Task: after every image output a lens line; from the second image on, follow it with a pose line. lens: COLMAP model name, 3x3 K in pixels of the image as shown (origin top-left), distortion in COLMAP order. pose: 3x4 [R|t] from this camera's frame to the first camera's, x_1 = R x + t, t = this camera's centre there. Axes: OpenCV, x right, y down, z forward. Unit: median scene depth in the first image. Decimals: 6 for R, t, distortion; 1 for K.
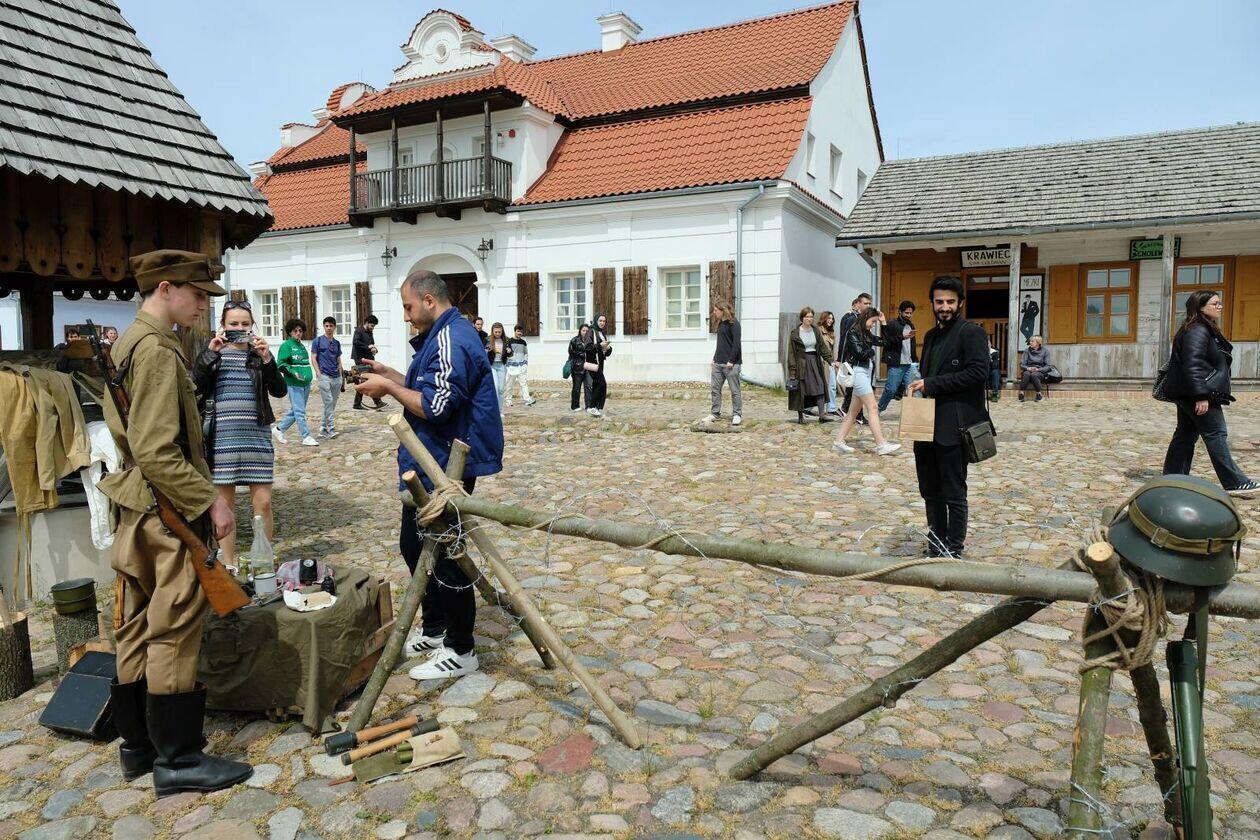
lens RADIAL K [[866.9, 0, 622.7], [0, 866.9, 418.7], [0, 0, 1]] dist [-0.007210, 0.003486]
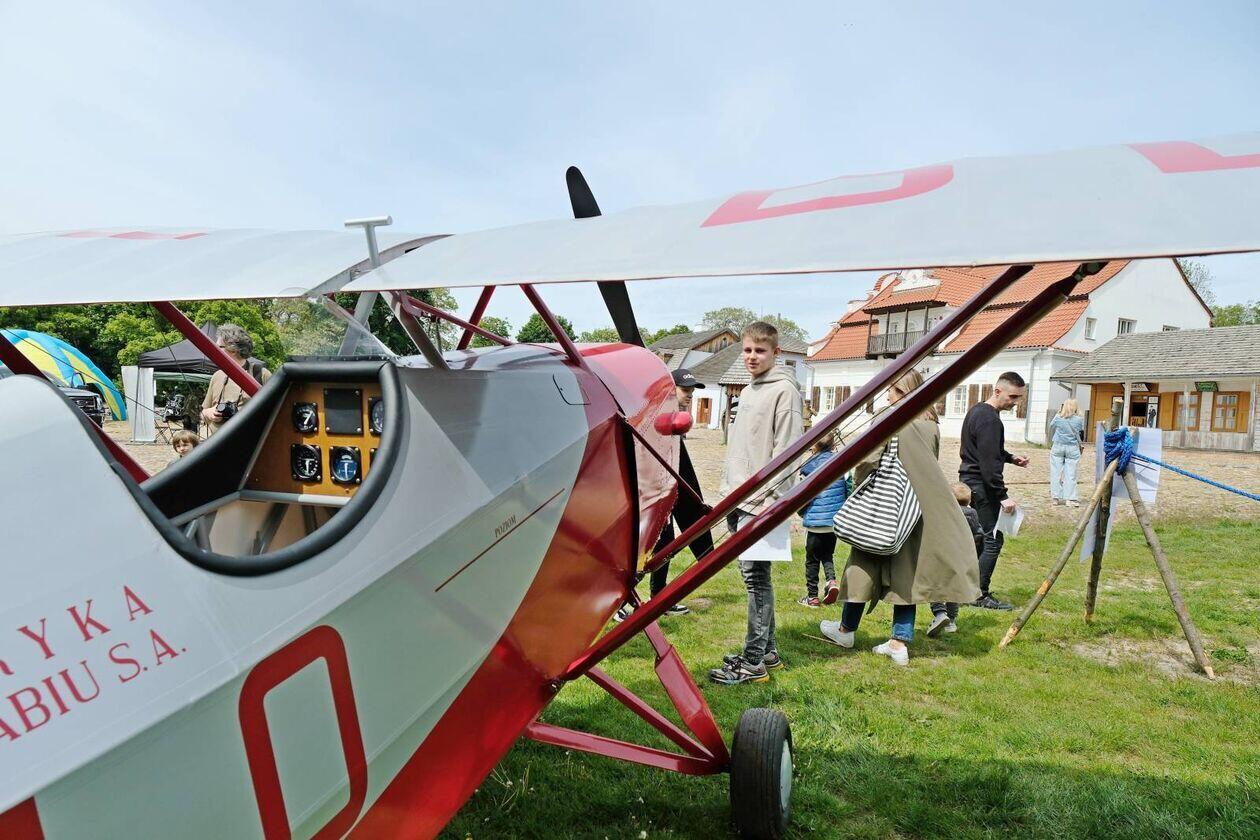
lens RADIAL K [[866.9, 0, 628.4], [0, 866.9, 419.9], [0, 0, 1]] dist [-0.007210, 0.003486]
pose [[0.781674, 0.049399, -0.621727, 0.623683], [-0.097269, 0.994316, -0.043290, 0.083149], [0.616055, 0.094313, 0.782036, -1.129426]]
